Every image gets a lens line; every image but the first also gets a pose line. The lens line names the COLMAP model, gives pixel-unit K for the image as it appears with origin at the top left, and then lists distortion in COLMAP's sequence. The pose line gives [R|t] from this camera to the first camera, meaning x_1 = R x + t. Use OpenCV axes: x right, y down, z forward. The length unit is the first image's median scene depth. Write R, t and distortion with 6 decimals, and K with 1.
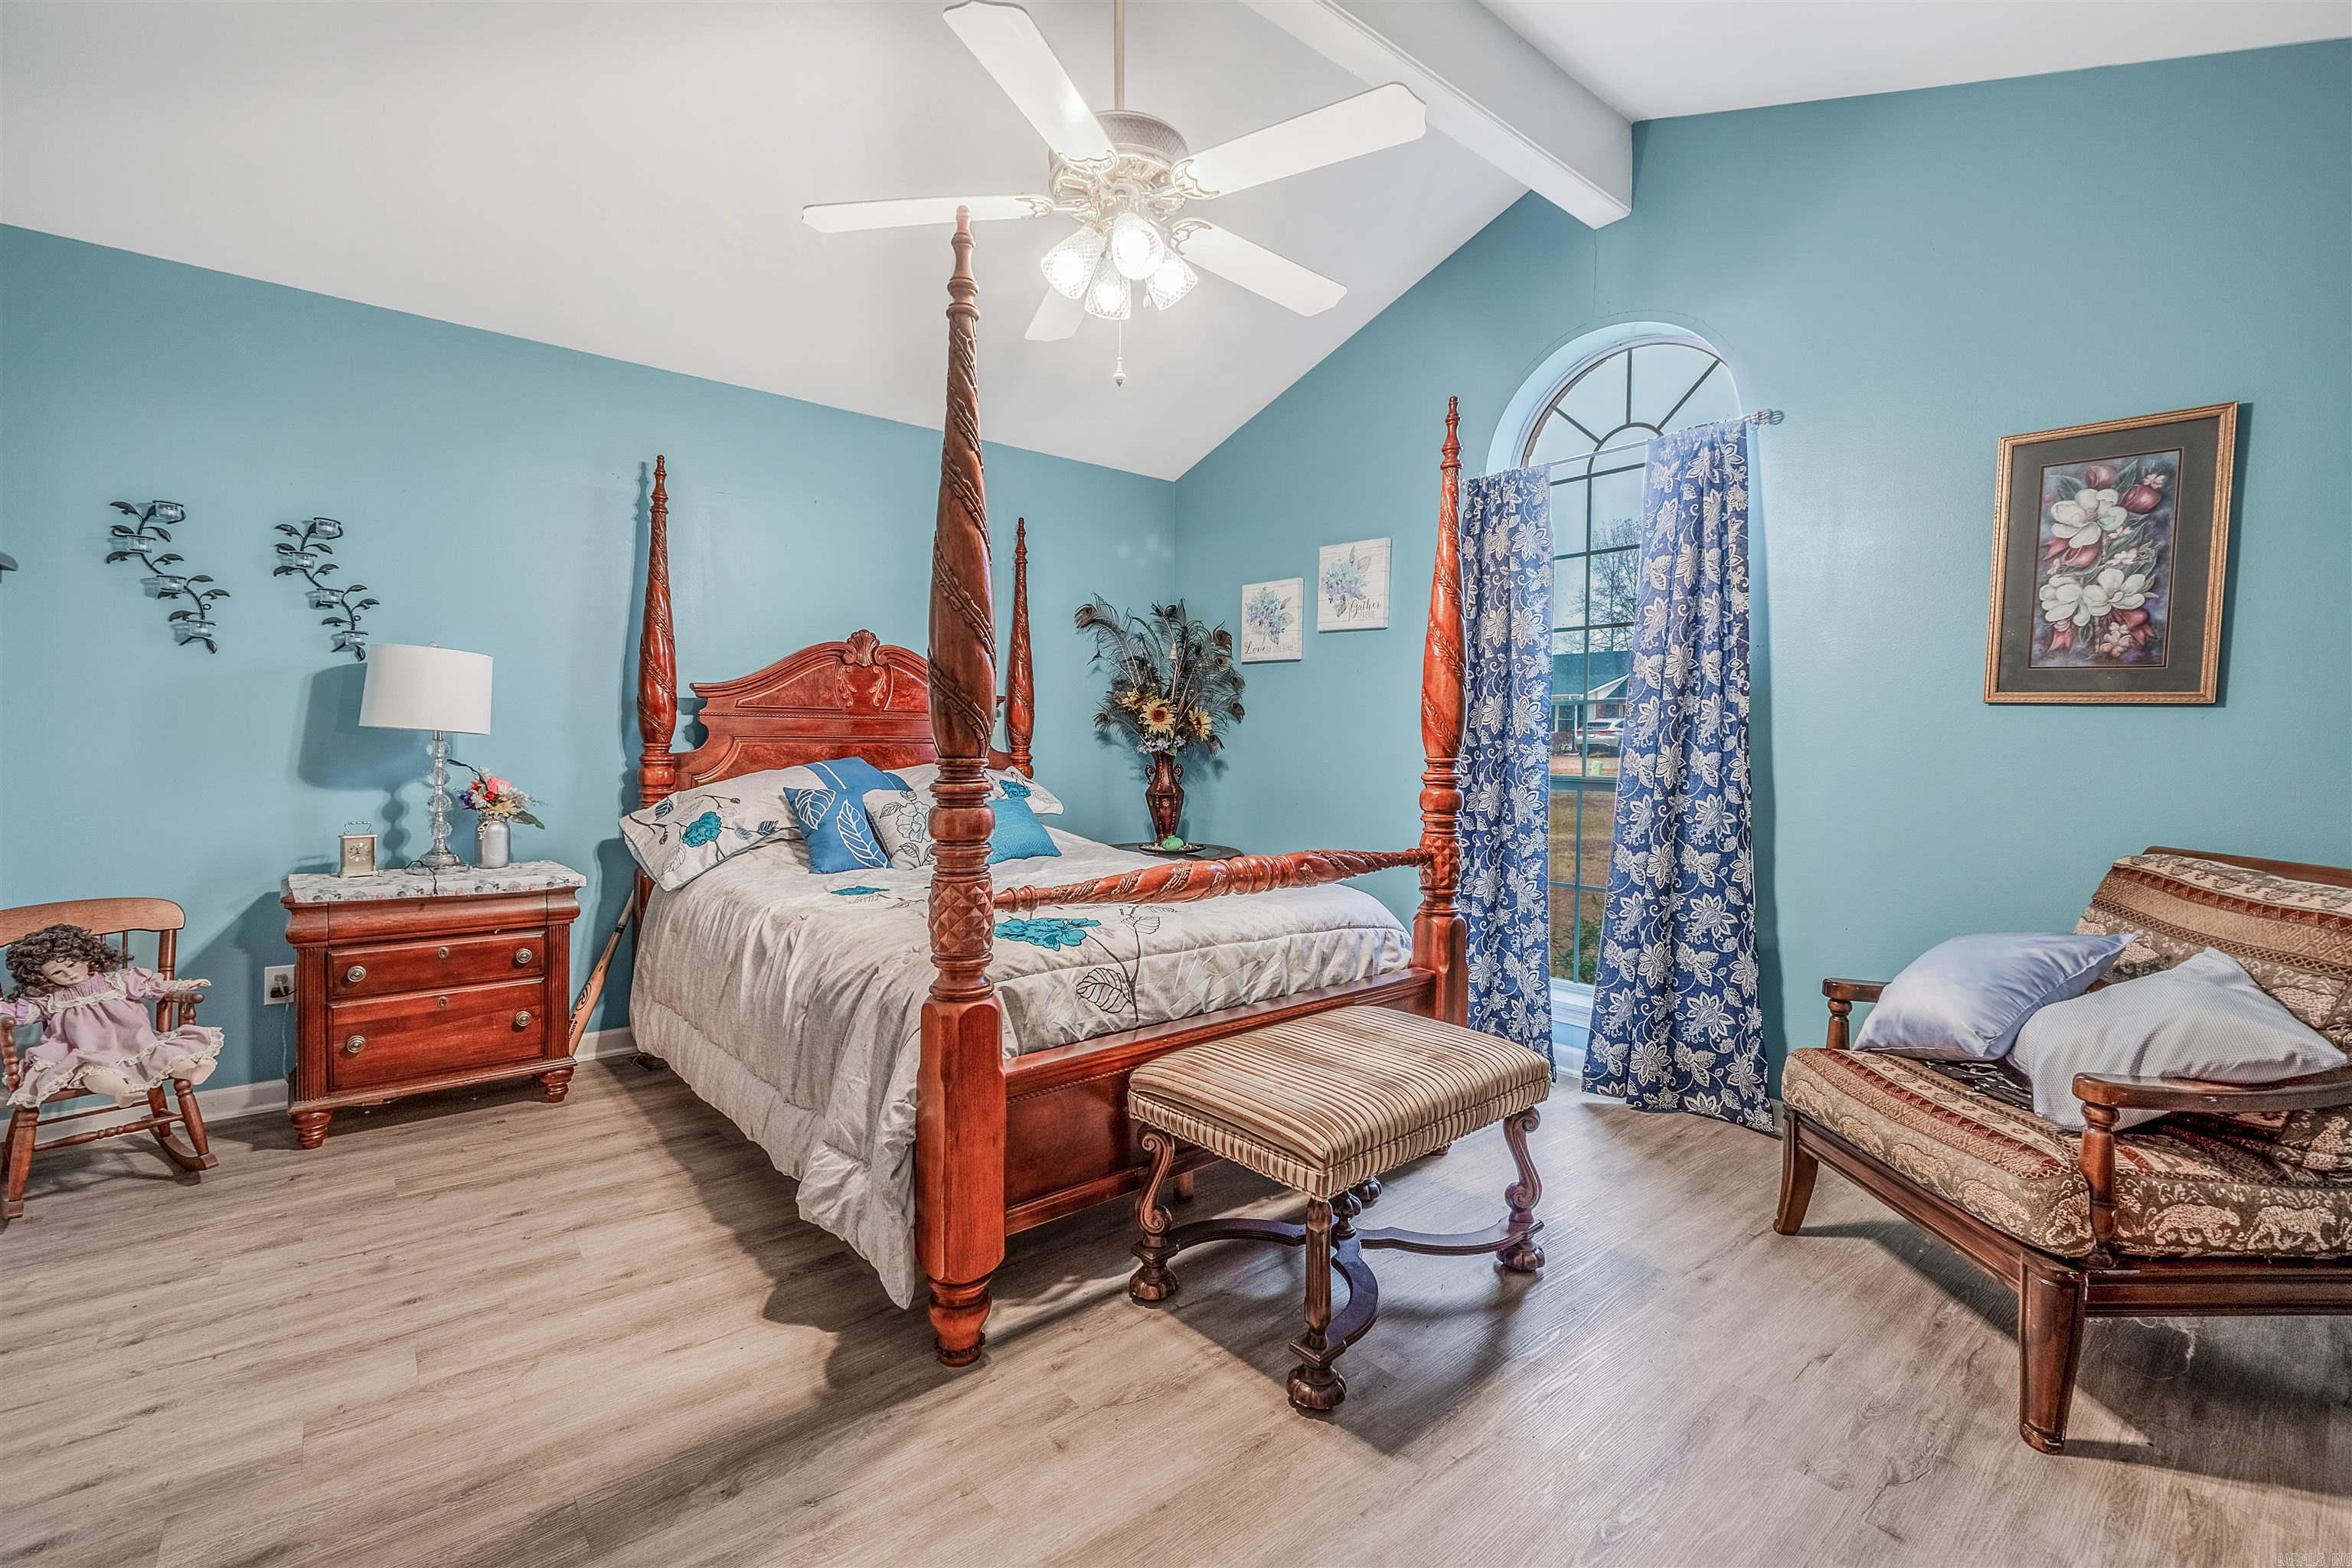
lens RADIAL K [[1000.4, 0, 1137.1], [0, 1000.4, 749.0], [0, 0, 1]] dist [-0.003267, -0.000515]
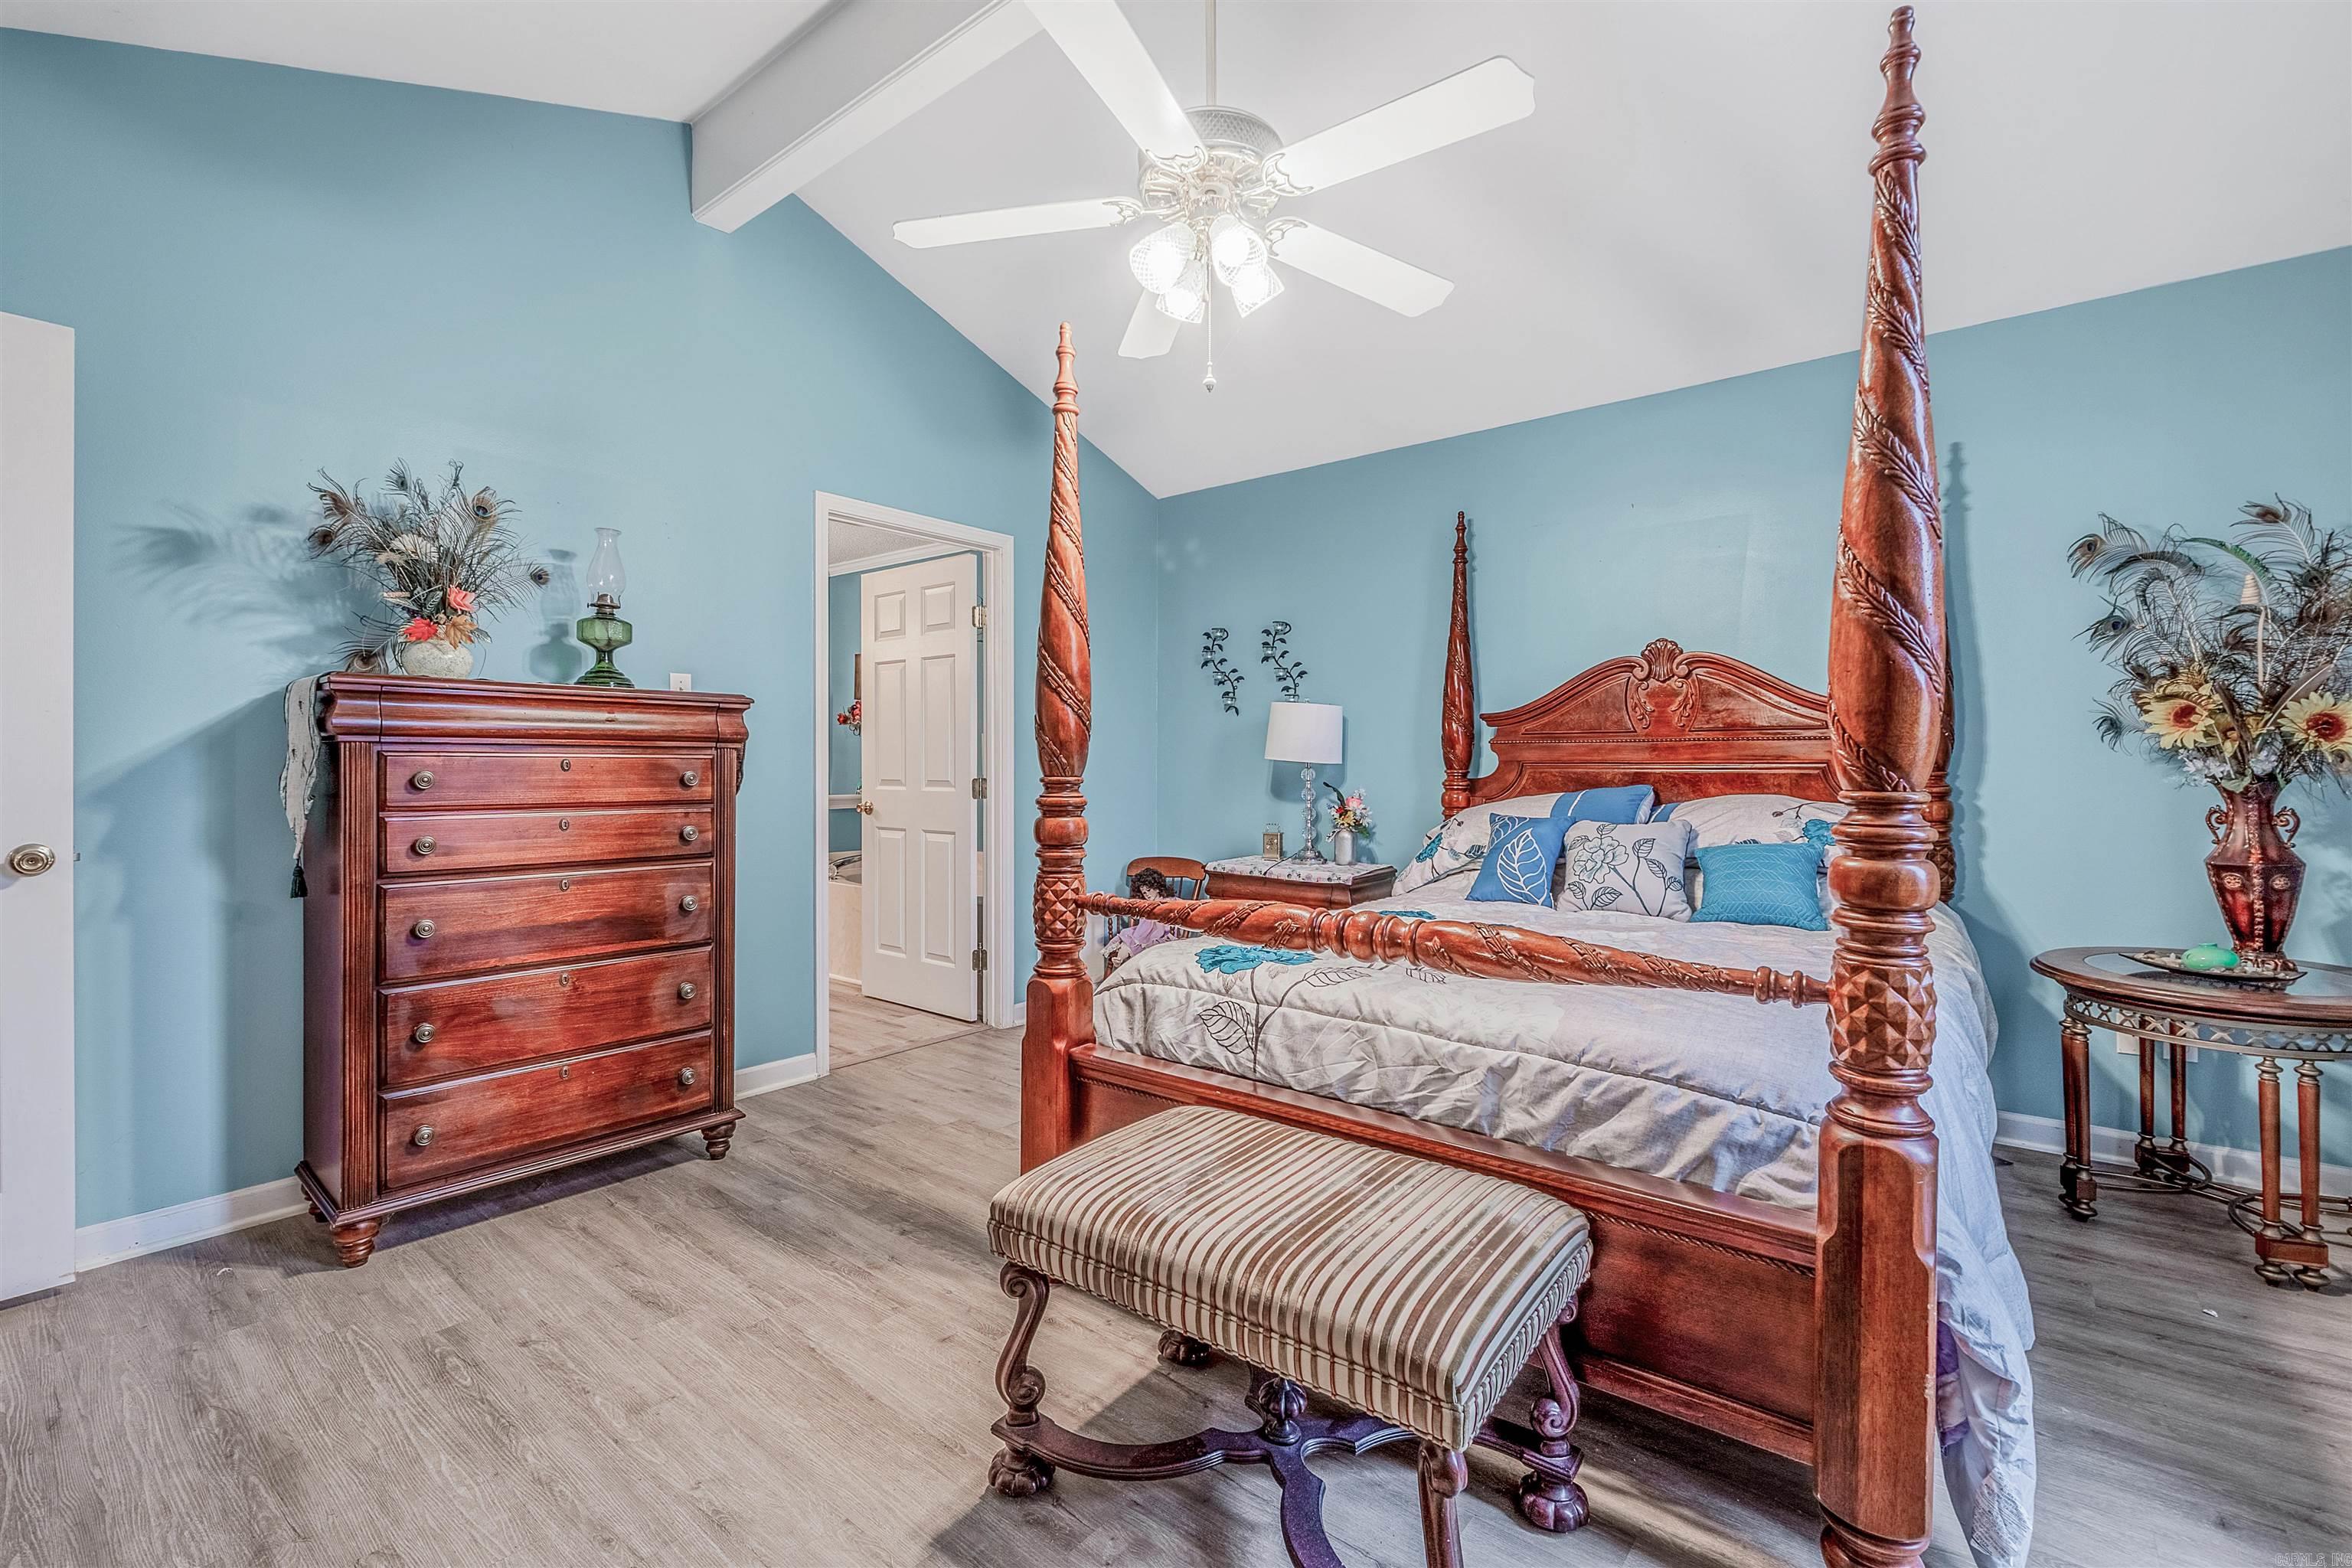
lens RADIAL K [[1000.4, 0, 1174.7], [0, 1000.4, 771.3], [0, 0, 1]] dist [-0.003267, -0.000515]
pose [[0.212037, -0.006056, -0.977243, 0.728382], [-0.005763, 0.999956, -0.007447, 0.008187], [0.977245, 0.007211, 0.211993, 0.624457]]
